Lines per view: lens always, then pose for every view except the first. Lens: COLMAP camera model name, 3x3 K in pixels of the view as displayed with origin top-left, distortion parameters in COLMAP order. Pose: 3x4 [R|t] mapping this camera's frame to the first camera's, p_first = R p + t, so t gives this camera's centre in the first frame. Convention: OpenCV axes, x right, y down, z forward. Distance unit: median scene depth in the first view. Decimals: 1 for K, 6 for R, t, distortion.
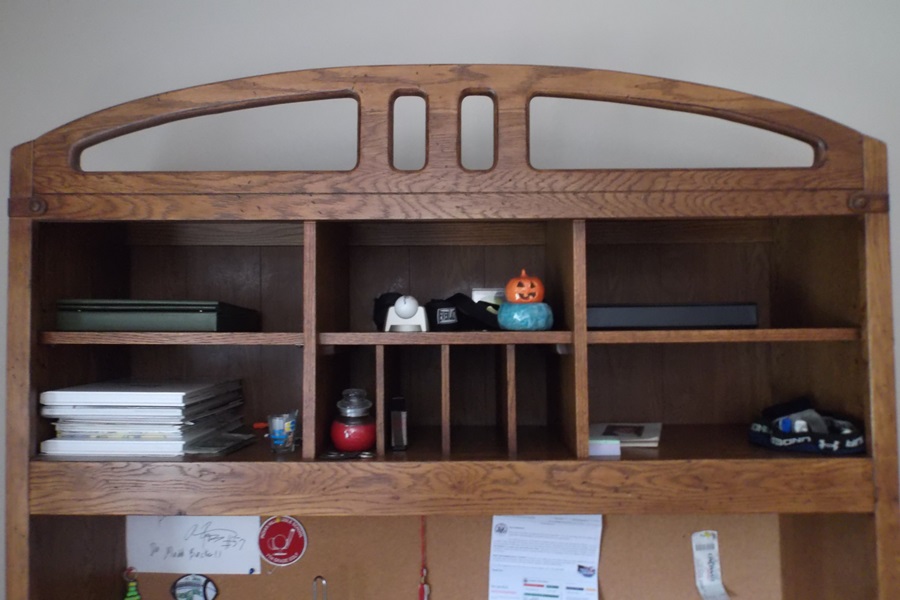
lens RADIAL K [[691.4, 0, 446.7], [0, 691.4, 300.9], [0, 0, 1]] dist [0.102015, 0.000209]
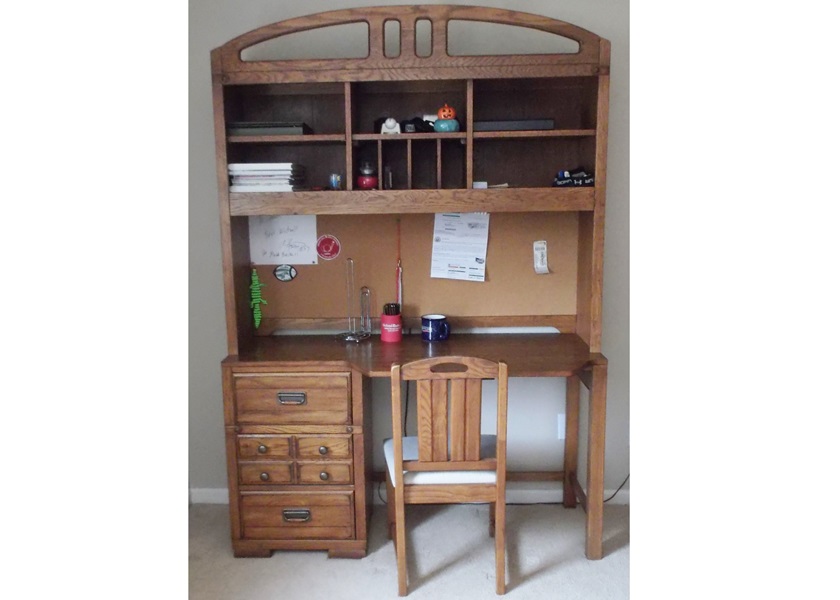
lens RADIAL K [[703.1, 0, 384.4], [0, 703.1, 302.9], [0, 0, 1]] dist [0.006243, 0.006473]
pose [[0.999344, -0.004466, -0.035952, -0.002249], [0.011932, 0.977575, 0.210249, 0.100048], [0.034206, -0.210540, 0.976987, -1.295050]]
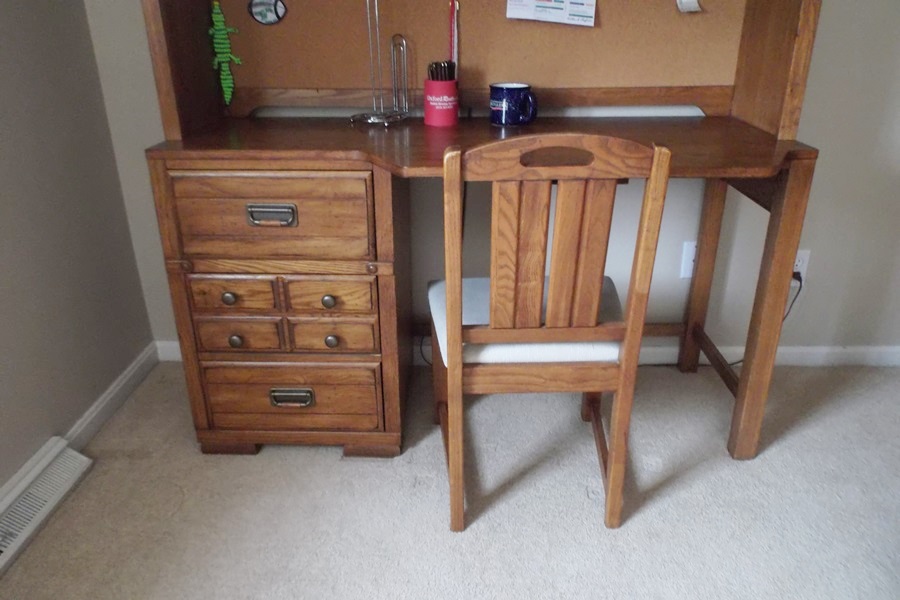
lens RADIAL K [[691.4, 0, 446.7], [0, 691.4, 300.9], [0, 0, 1]] dist [0.102015, 0.000209]
pose [[0.999923, 0.008705, -0.008832, -0.038563], [-0.003833, 0.894295, 0.447461, 0.417326], [0.011793, -0.447393, 0.894260, -0.430209]]
